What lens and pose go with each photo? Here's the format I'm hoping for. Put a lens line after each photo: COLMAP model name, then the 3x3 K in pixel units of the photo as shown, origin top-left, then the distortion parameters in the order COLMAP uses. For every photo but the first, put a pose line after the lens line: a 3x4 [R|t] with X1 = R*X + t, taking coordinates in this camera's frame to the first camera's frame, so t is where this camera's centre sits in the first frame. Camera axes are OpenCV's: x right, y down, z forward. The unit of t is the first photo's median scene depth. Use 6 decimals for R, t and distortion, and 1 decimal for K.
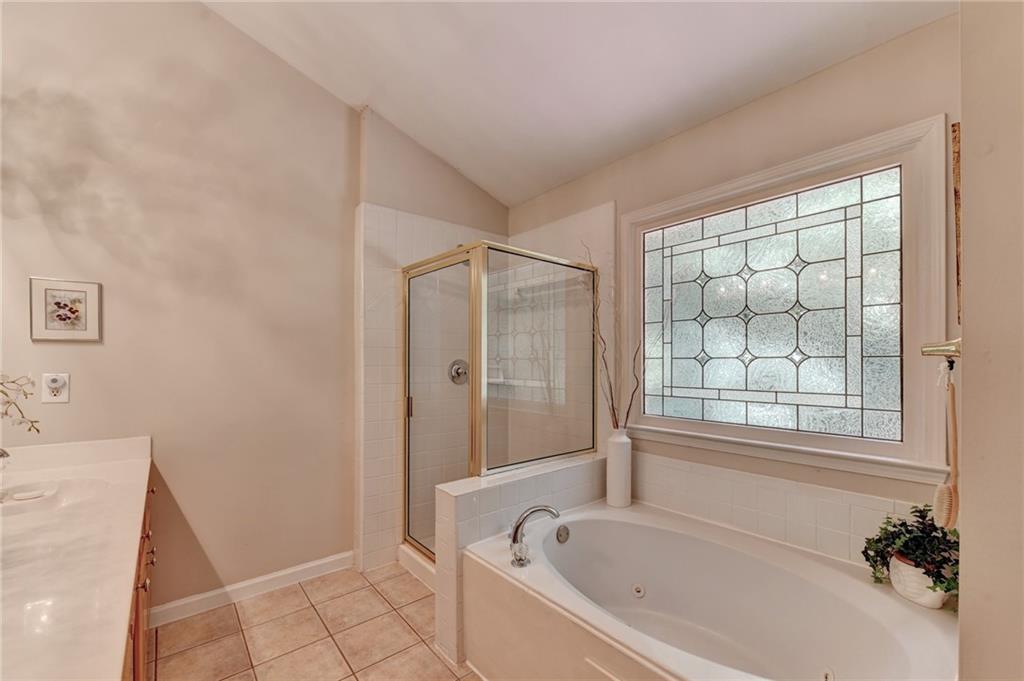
lens RADIAL K [[422.5, 0, 532.1], [0, 422.5, 362.9], [0, 0, 1]] dist [-0.001450, -0.000364]
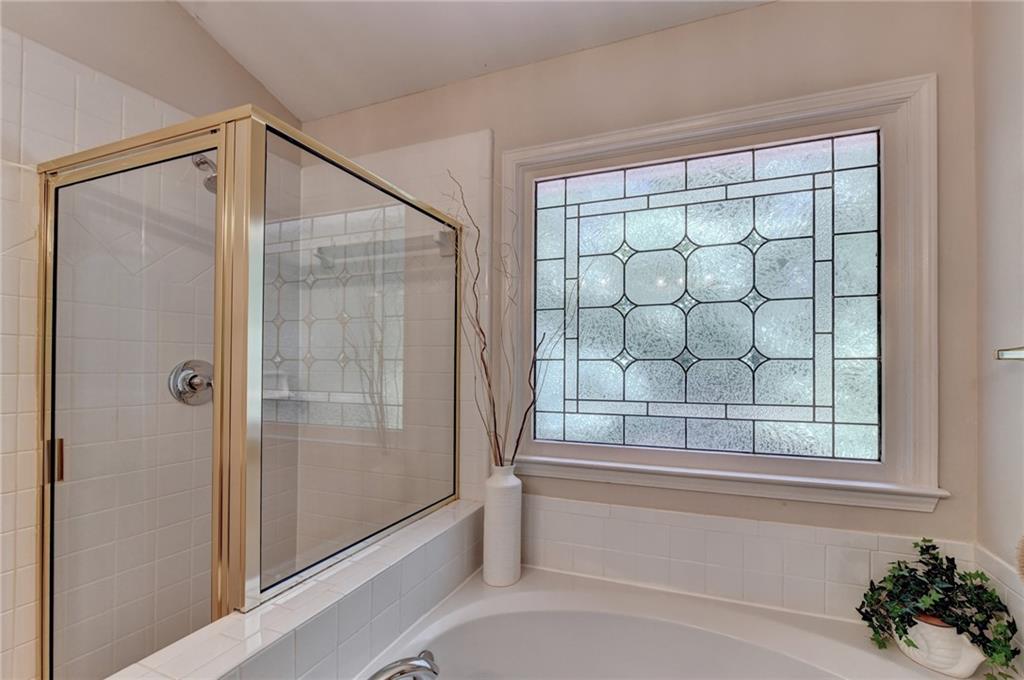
lens RADIAL K [[415.6, 0, 564.0], [0, 415.6, 360.2], [0, 0, 1]] dist [-0.005737, -0.000429]
pose [[0.857781, 0.005594, 0.513985, -0.050386], [0.000148, 0.999938, -0.011130, -0.002282], [-0.514015, 0.009624, 0.857727, 0.392230]]
